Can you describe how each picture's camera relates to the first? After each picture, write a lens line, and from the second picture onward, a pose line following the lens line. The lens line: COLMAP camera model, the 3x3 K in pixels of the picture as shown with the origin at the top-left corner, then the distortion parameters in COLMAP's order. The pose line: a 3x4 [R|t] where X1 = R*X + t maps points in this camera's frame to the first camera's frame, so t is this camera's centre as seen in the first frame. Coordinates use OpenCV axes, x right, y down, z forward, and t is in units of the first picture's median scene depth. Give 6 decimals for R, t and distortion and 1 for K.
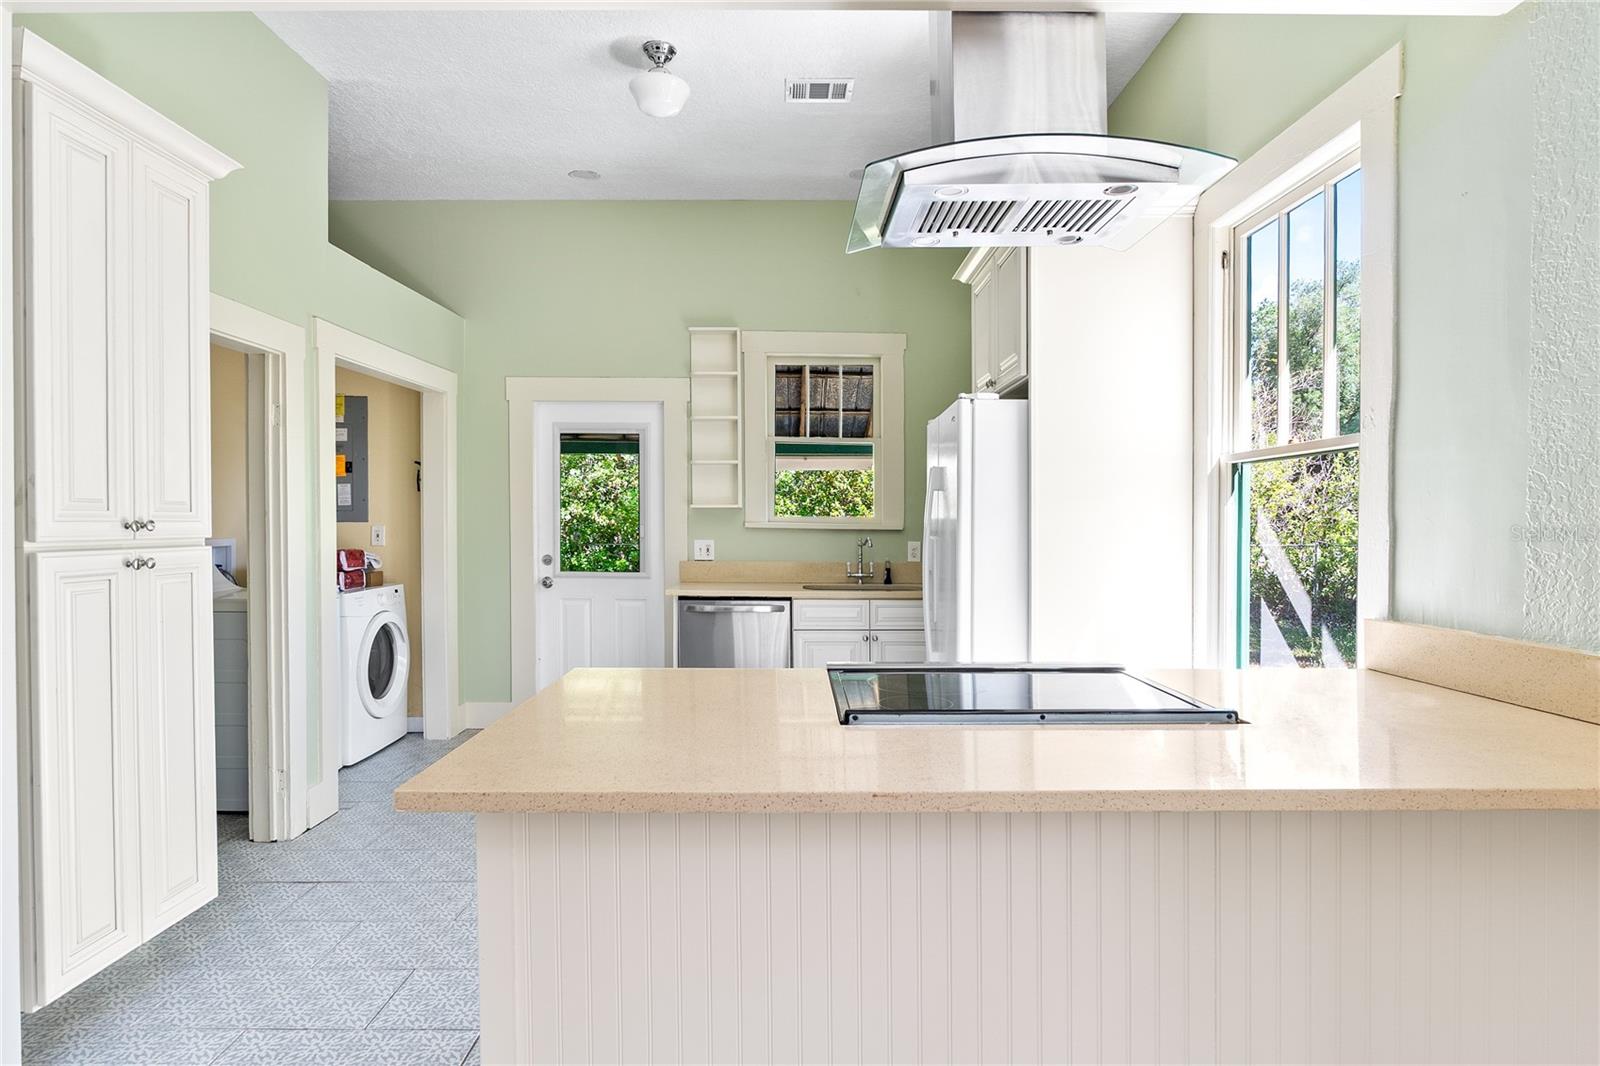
lens RADIAL K [[874.5, 0, 800.0], [0, 874.5, 533.0], [0, 0, 1]] dist [0.001814, 0.000499]
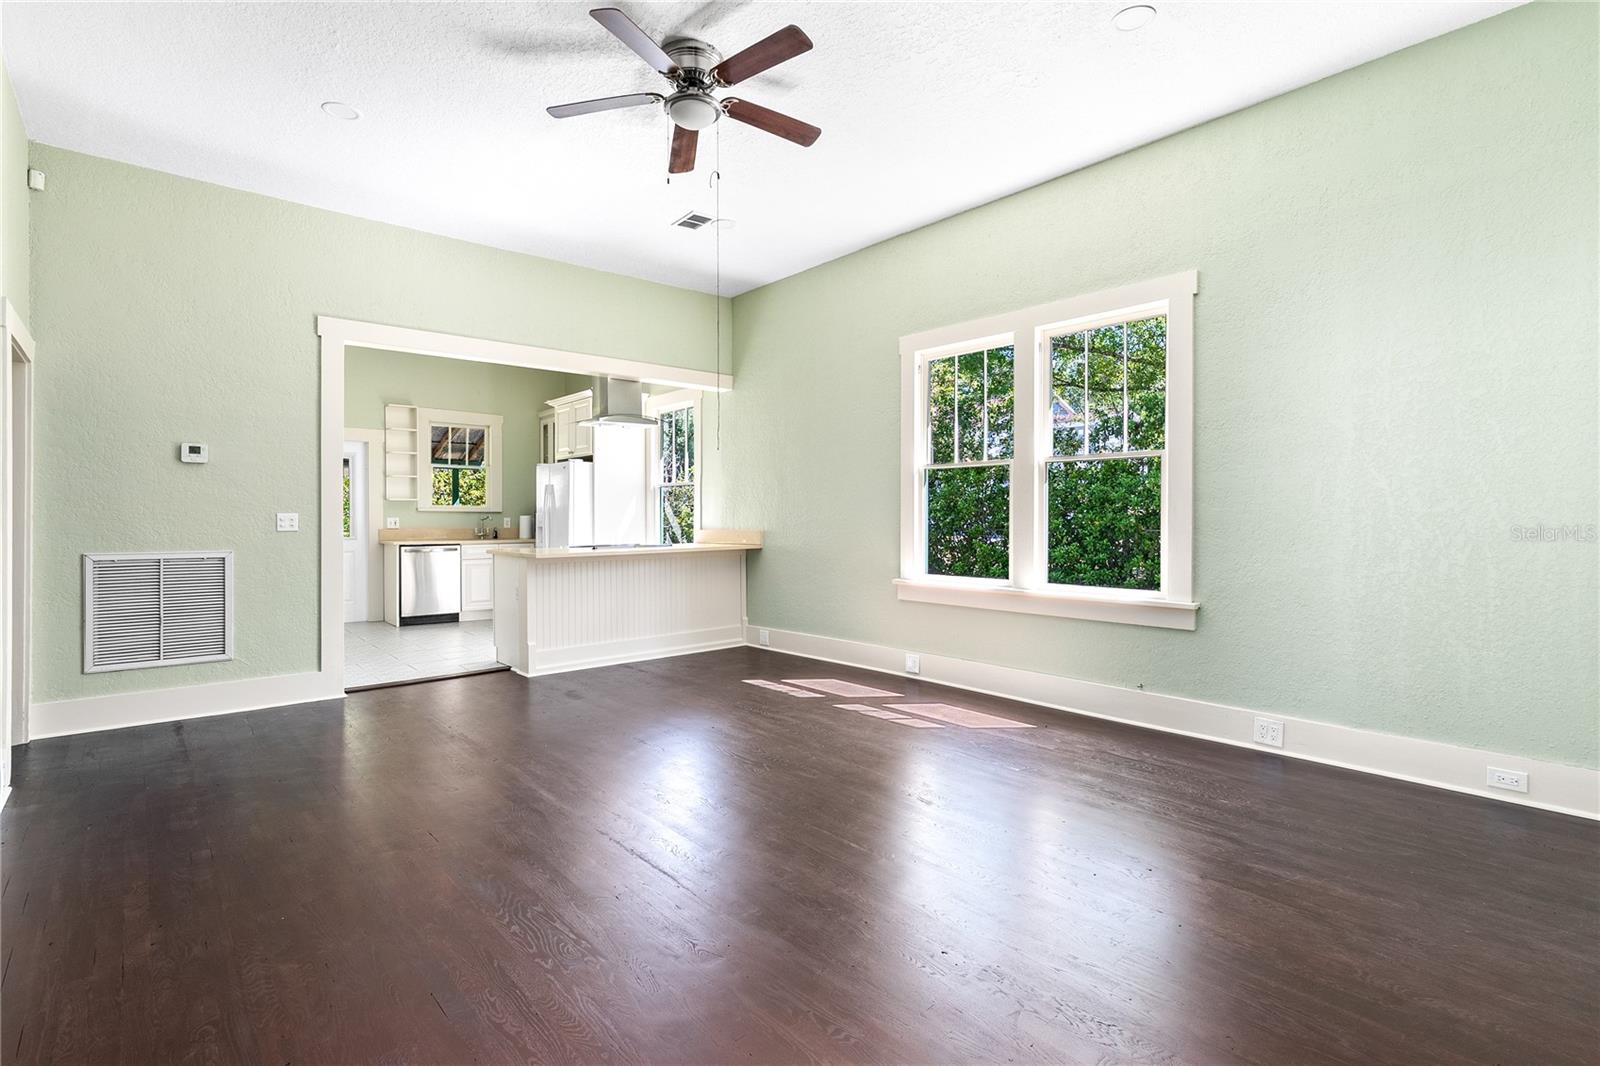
lens RADIAL K [[763.2, 0, 800.0], [0, 763.2, 533.0], [0, 0, 1]] dist [0.000992, -0.000005]
pose [[0.758971, -0.019329, 0.650837, -0.516914], [0.013313, 0.999811, 0.014169, 0.029529], [-0.650988, -0.002090, 0.759085, -0.802477]]
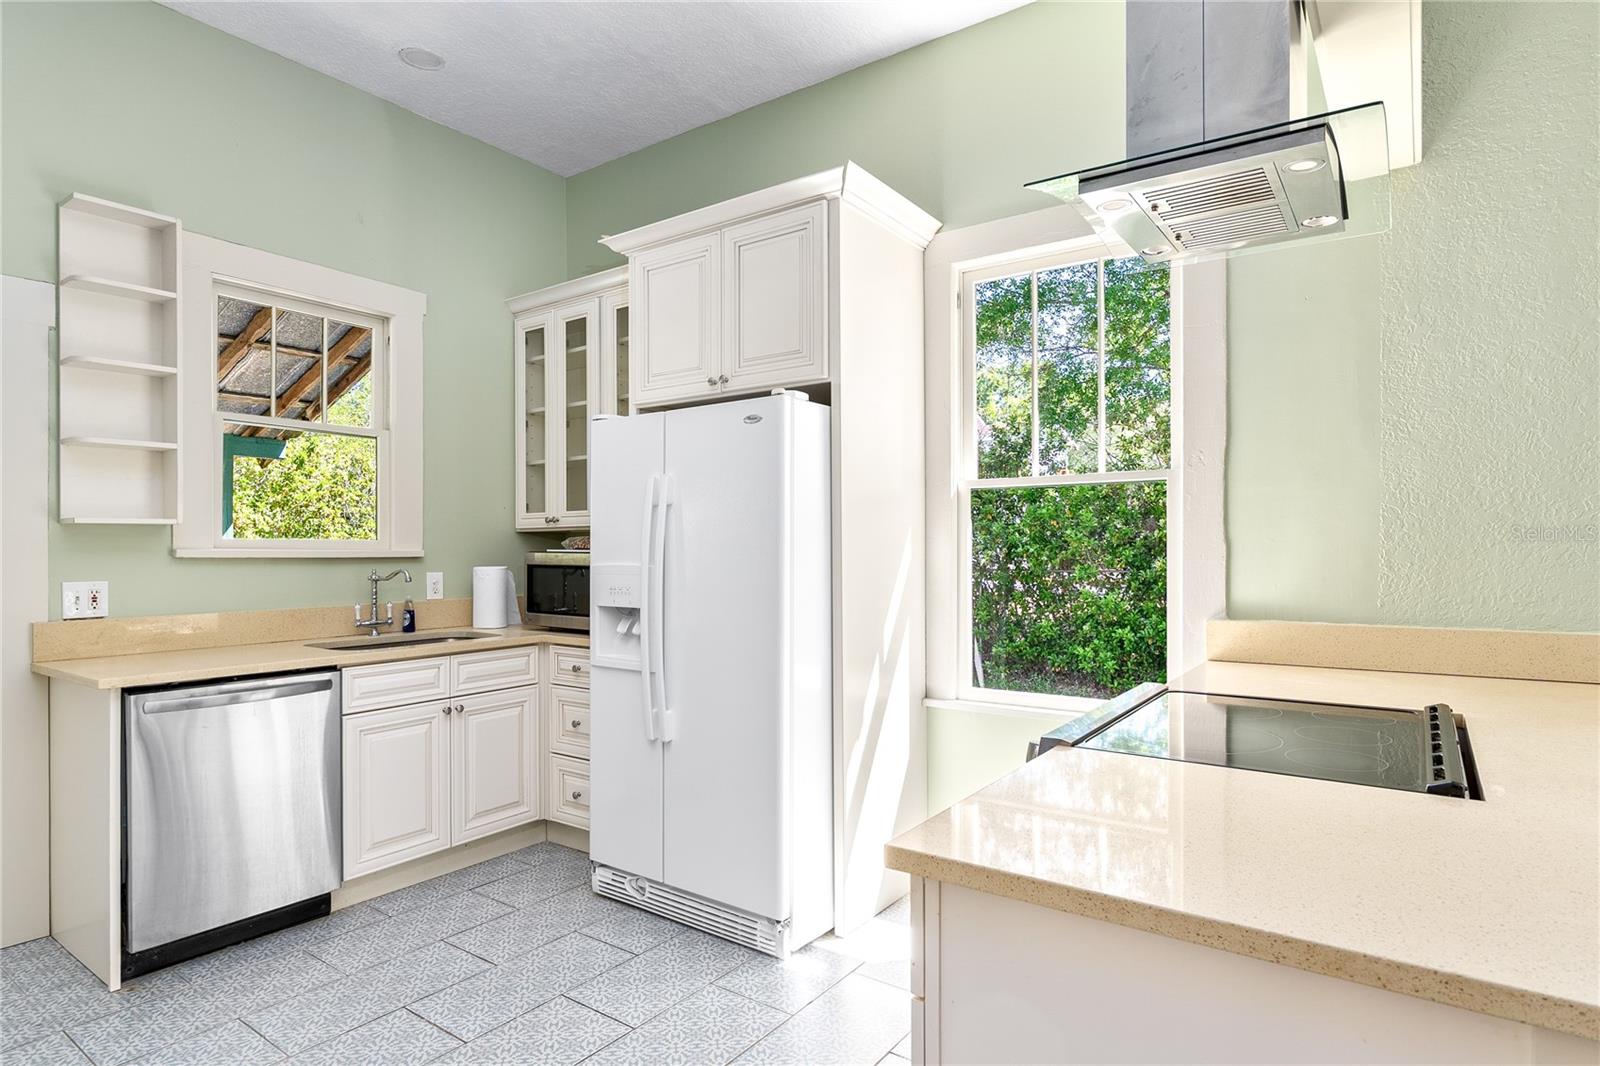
lens RADIAL K [[847.5, 0, 779.4], [0, 847.5, 555.3], [0, 0, 1]] dist [-0.003738, -0.001080]
pose [[0.588399, -0.012122, 0.808480, -0.288768], [0.016754, 0.999856, 0.002799, -0.003133], [-0.808397, 0.011898, 0.588517, 0.332022]]
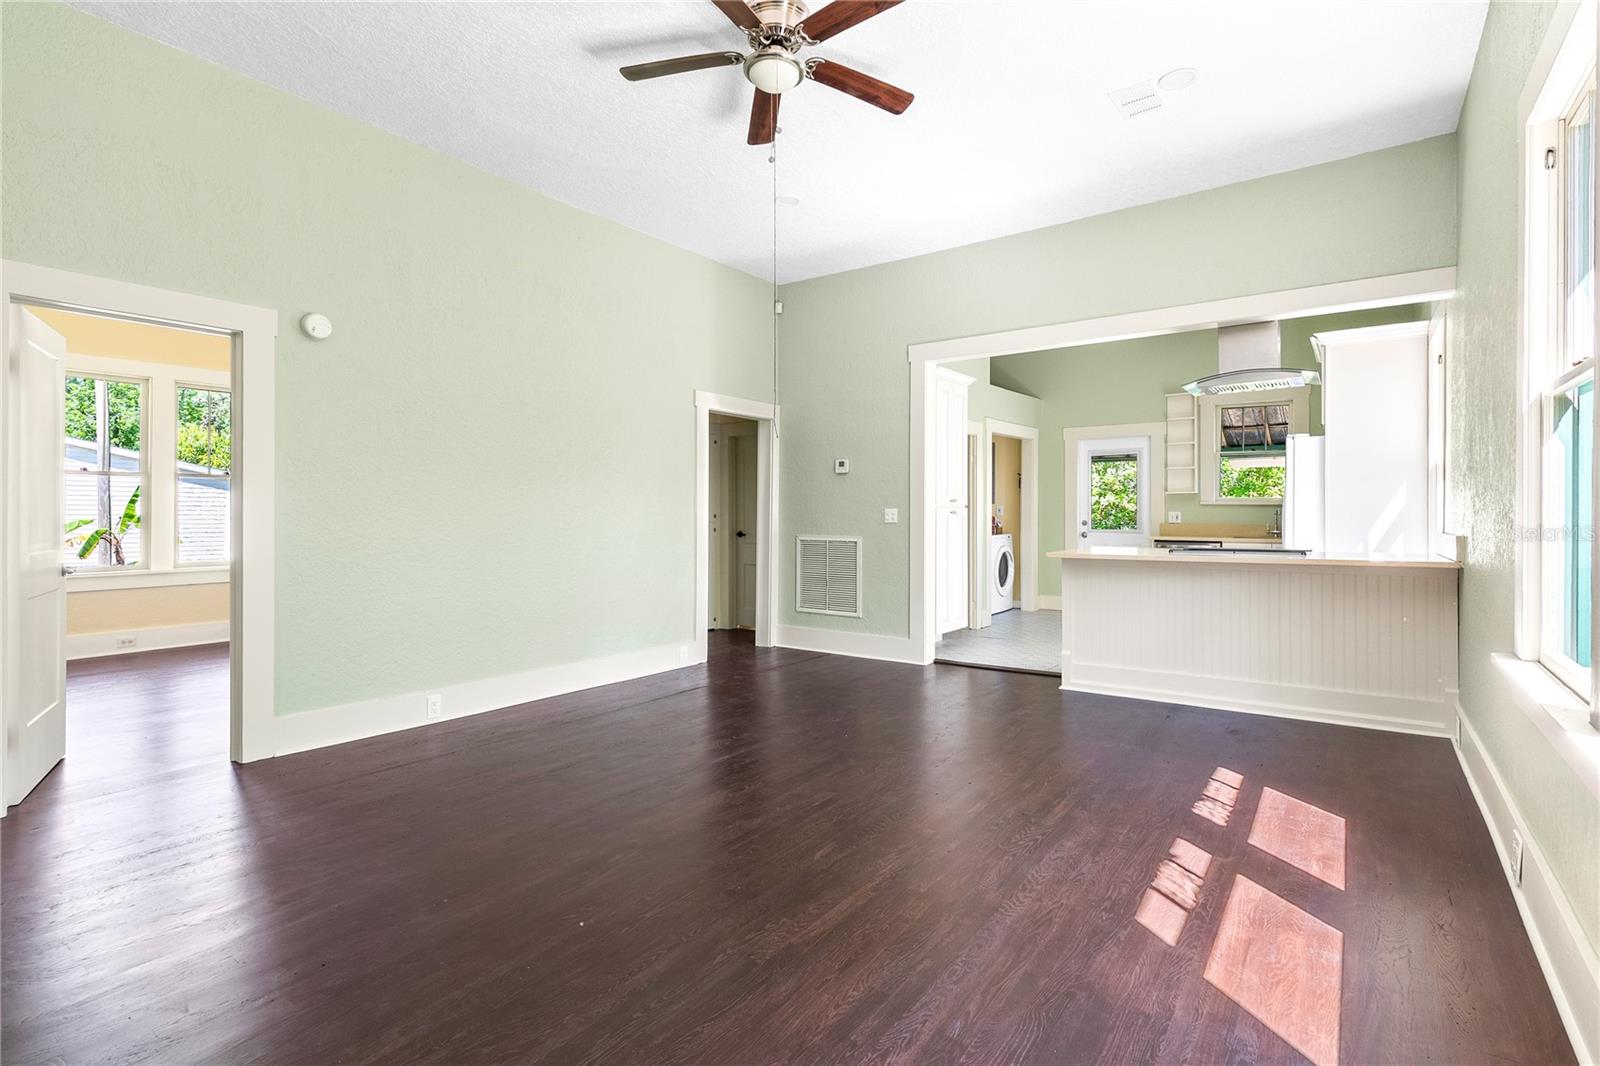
lens RADIAL K [[766.9, 0, 800.0], [0, 766.9, 533.0], [0, 0, 1]] dist [-0.001396, -0.000692]
pose [[0.799256, 0.008555, -0.600929, 0.221331], [-0.000831, 0.999913, 0.013130, 0.032062], [0.600990, -0.009995, 0.799194, -0.711898]]
